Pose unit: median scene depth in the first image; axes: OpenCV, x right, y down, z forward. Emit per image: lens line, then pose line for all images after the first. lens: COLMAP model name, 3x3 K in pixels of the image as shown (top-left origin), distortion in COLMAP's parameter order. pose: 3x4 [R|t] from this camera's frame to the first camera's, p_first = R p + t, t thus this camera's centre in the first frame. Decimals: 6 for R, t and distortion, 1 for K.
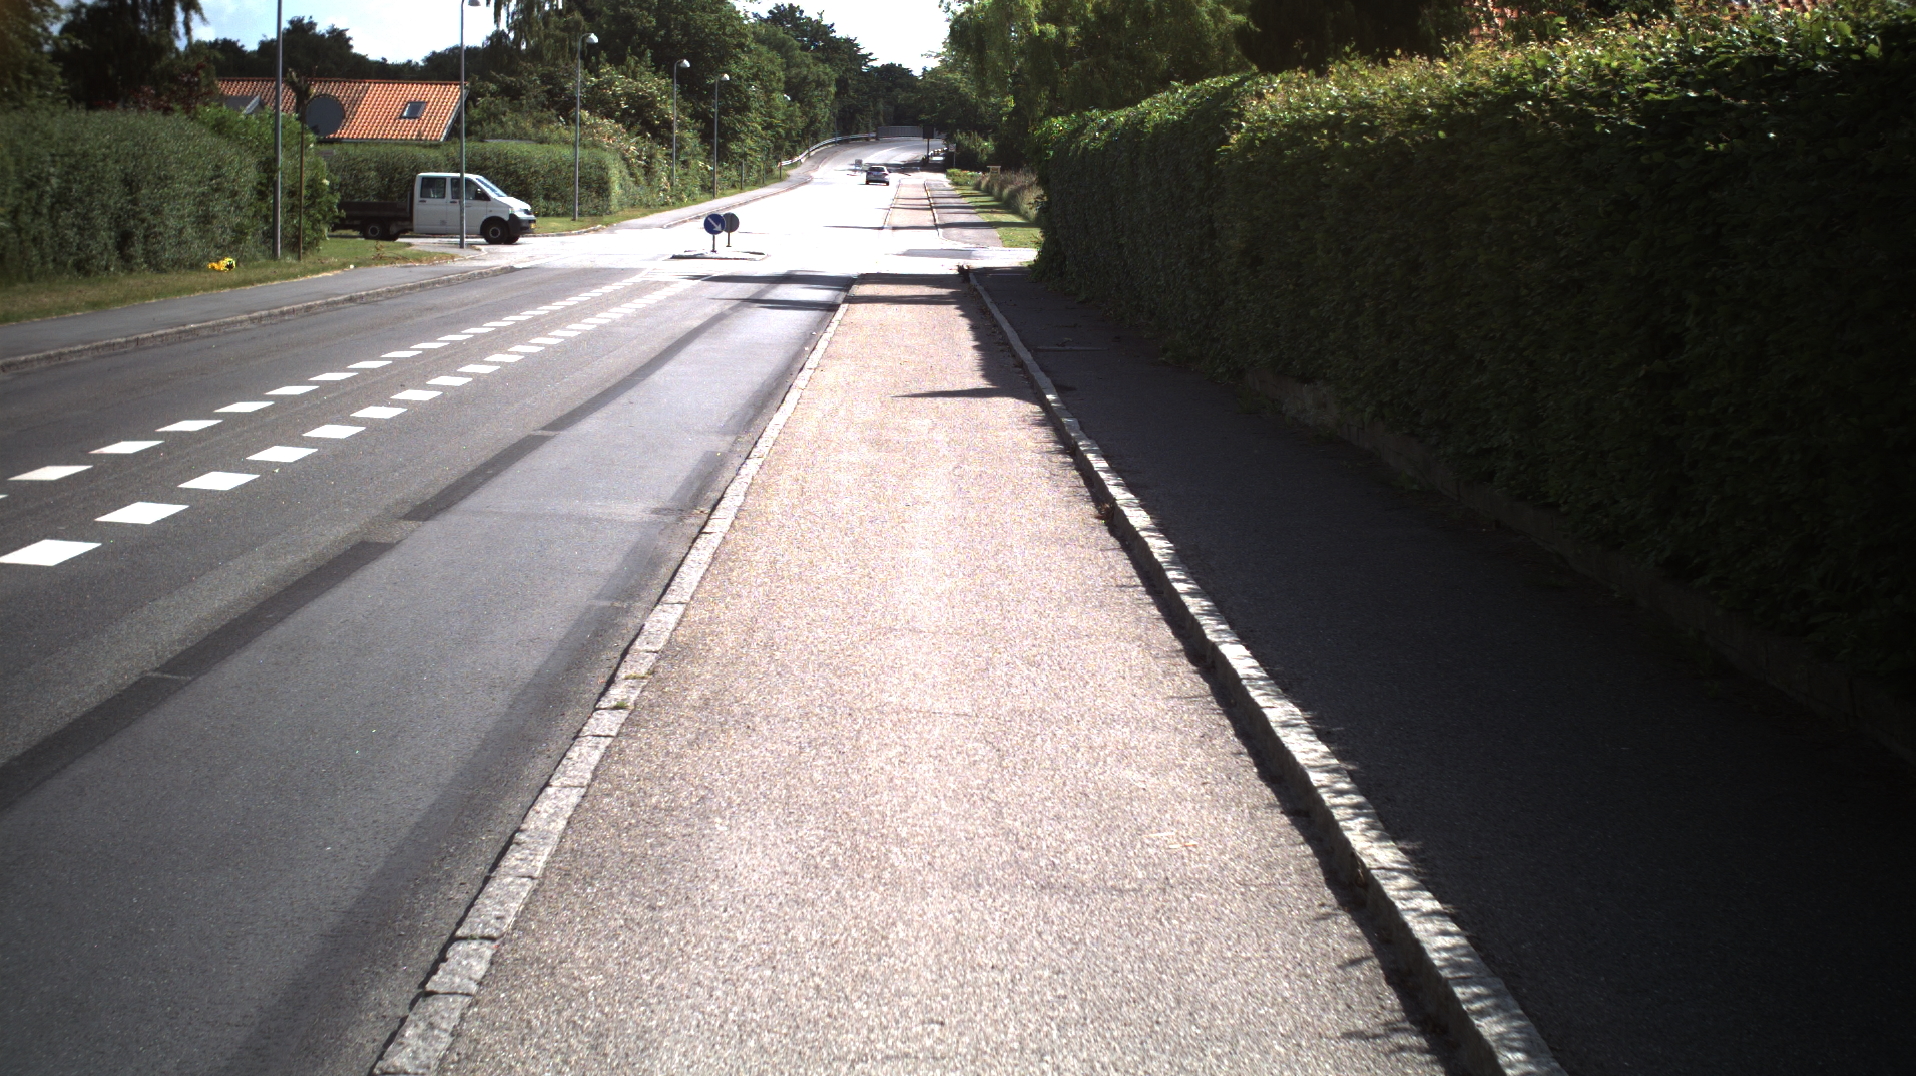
lens RADIAL K [[2899.5, 0, 967.7], [0, 2899.5, 552.8], [0, 0, 1]] dist [-0.206297, 0.000000]
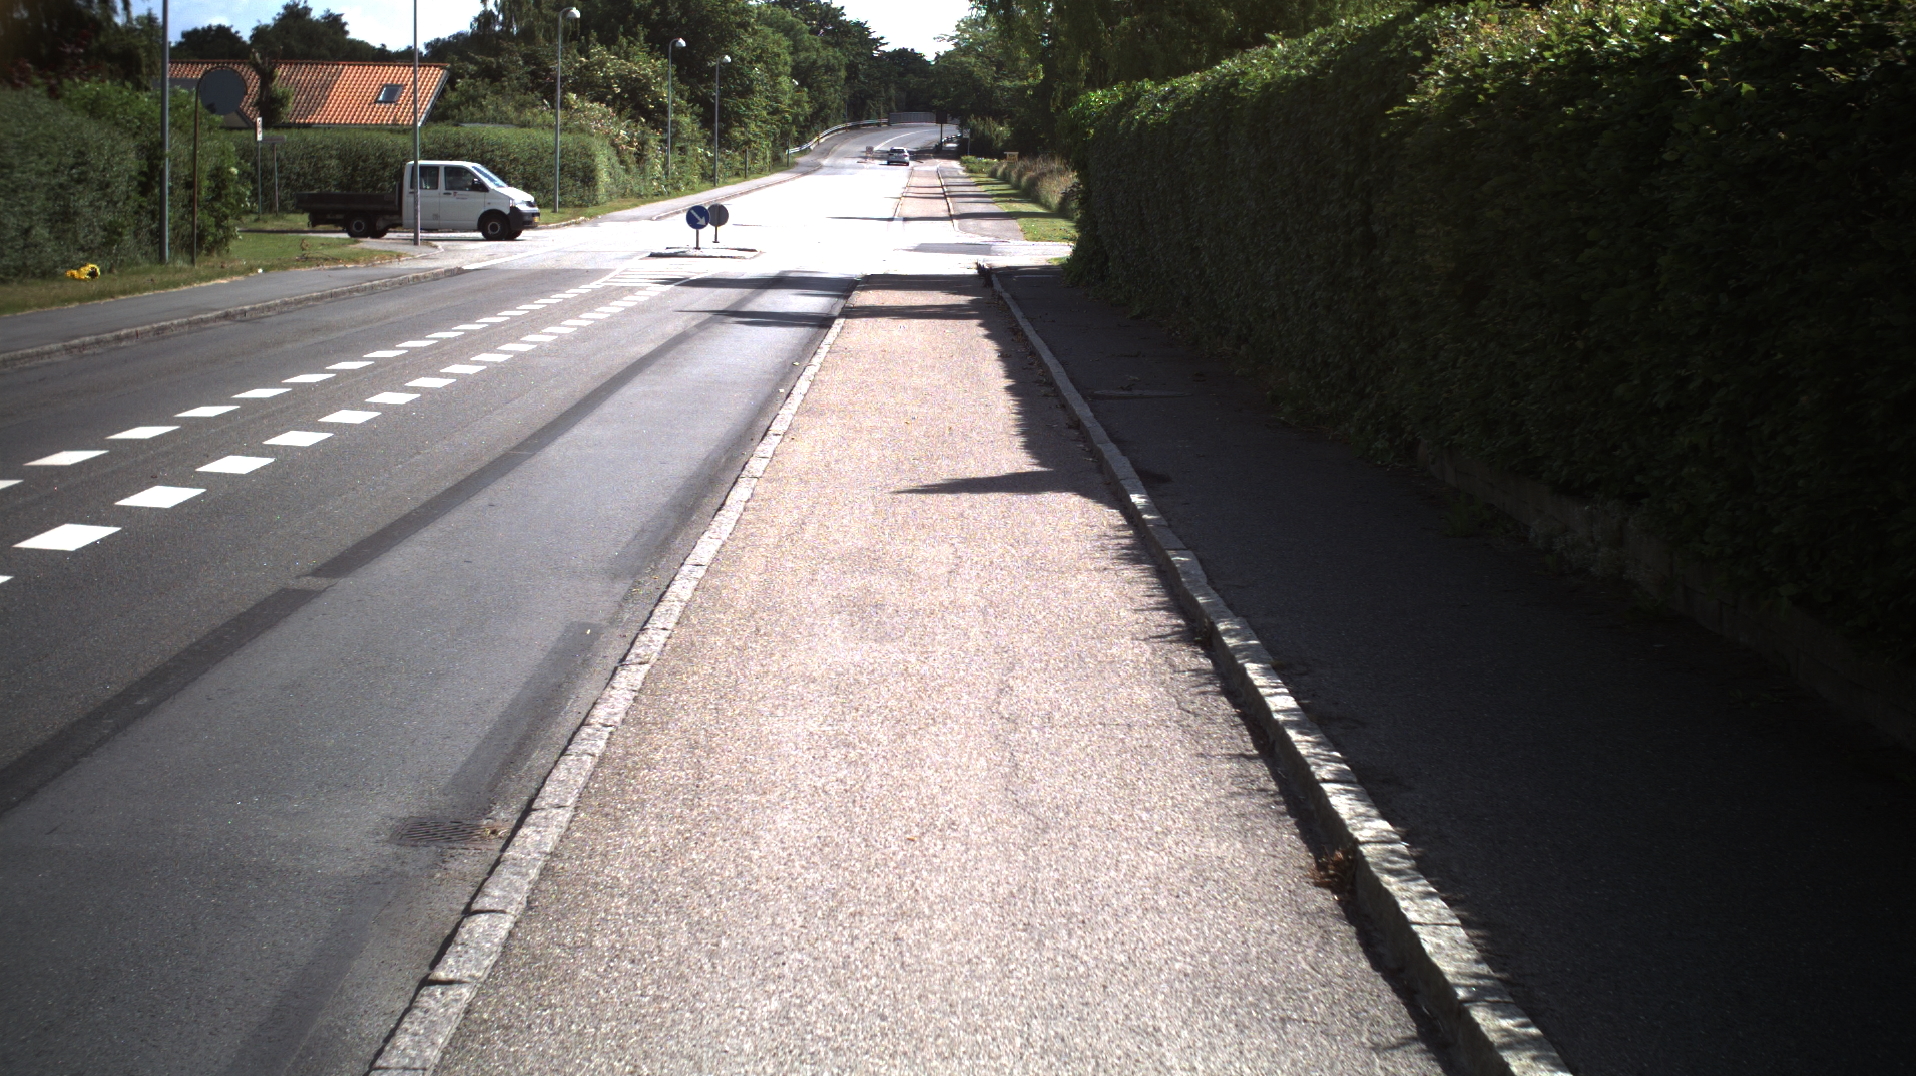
lens RADIAL K [[2899.5, 0, 956.3], [0, 2899.5, 536.5], [0, 0, 1]] dist [-0.206297, 0.000000]
pose [[0.999959, -0.002309, -0.008718, -0.003420], [0.002297, 0.999996, -0.001398, -0.025109], [0.008721, 0.001378, 0.999961, 0.201368]]
